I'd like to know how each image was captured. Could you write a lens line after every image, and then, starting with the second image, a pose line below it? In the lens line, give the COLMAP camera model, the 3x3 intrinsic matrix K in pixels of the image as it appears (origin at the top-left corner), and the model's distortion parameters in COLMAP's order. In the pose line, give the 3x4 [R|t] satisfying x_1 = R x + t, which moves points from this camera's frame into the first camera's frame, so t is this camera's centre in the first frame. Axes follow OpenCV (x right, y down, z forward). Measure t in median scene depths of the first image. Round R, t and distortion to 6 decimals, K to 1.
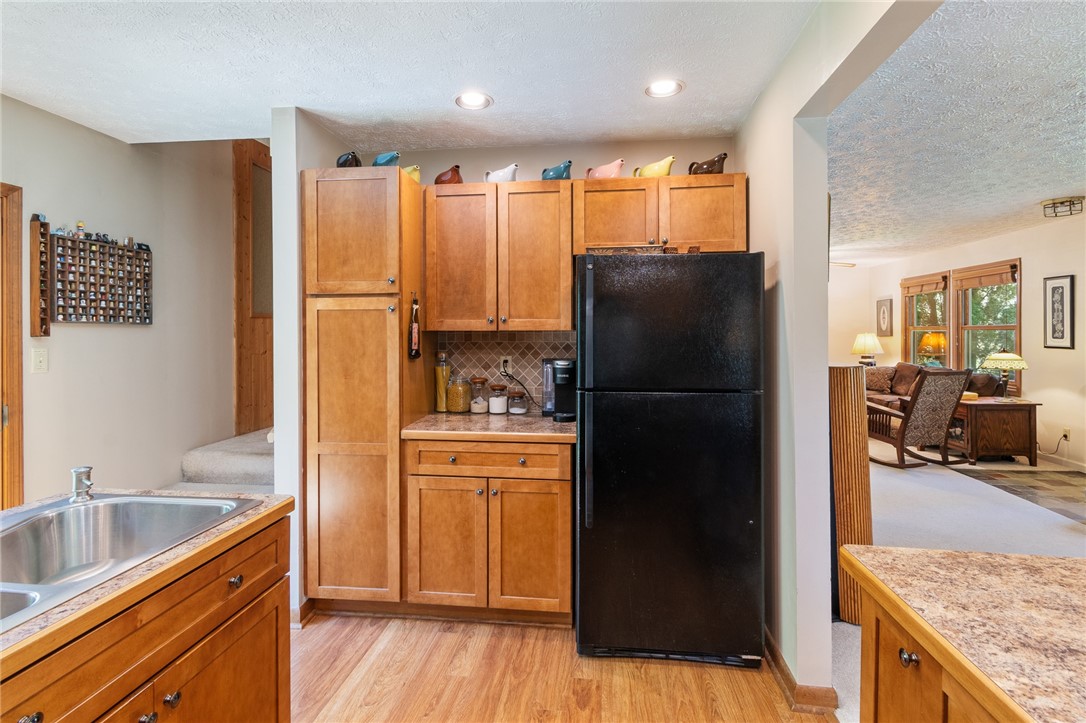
lens RADIAL K [[533.4, 0, 544.8], [0, 533.4, 333.3], [0, 0, 1]] dist [0.002446, 0.000849]
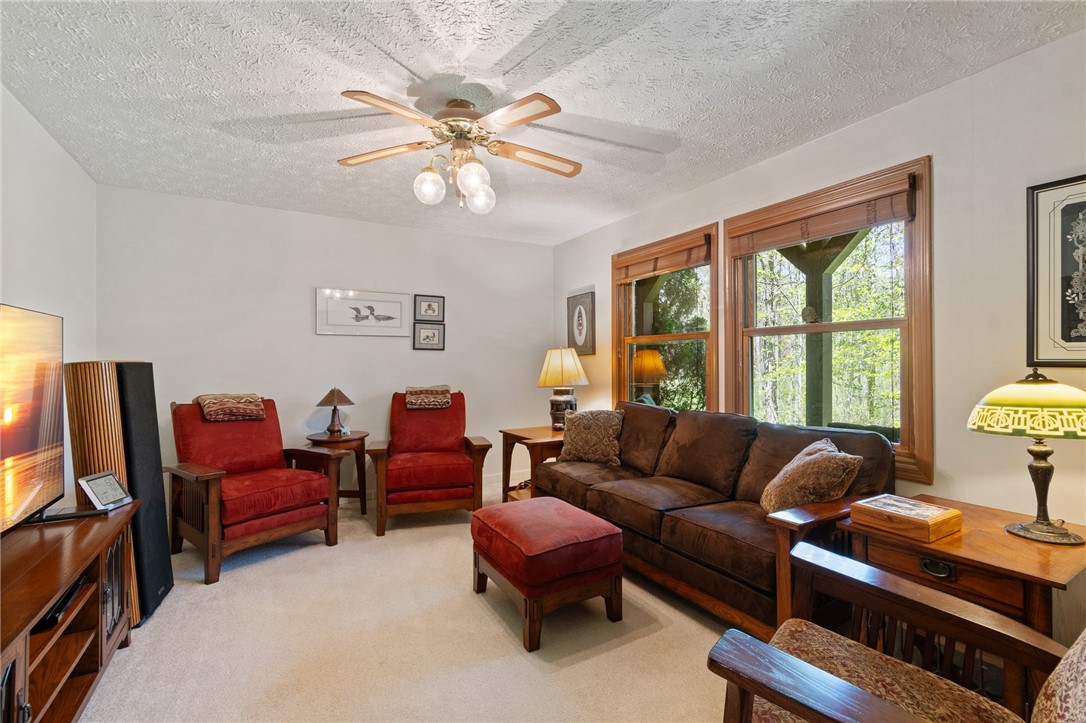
lens RADIAL K [[479.1, 0, 540.8], [0, 479.1, 364.7], [0, 0, 1]] dist [-0.000020, 0.000224]
pose [[0.802143, -0.000728, 0.597131, 0.305367], [0.002141, 0.999996, -0.001657, 0.018013], [-0.597128, 0.002608, 0.802142, 0.649654]]
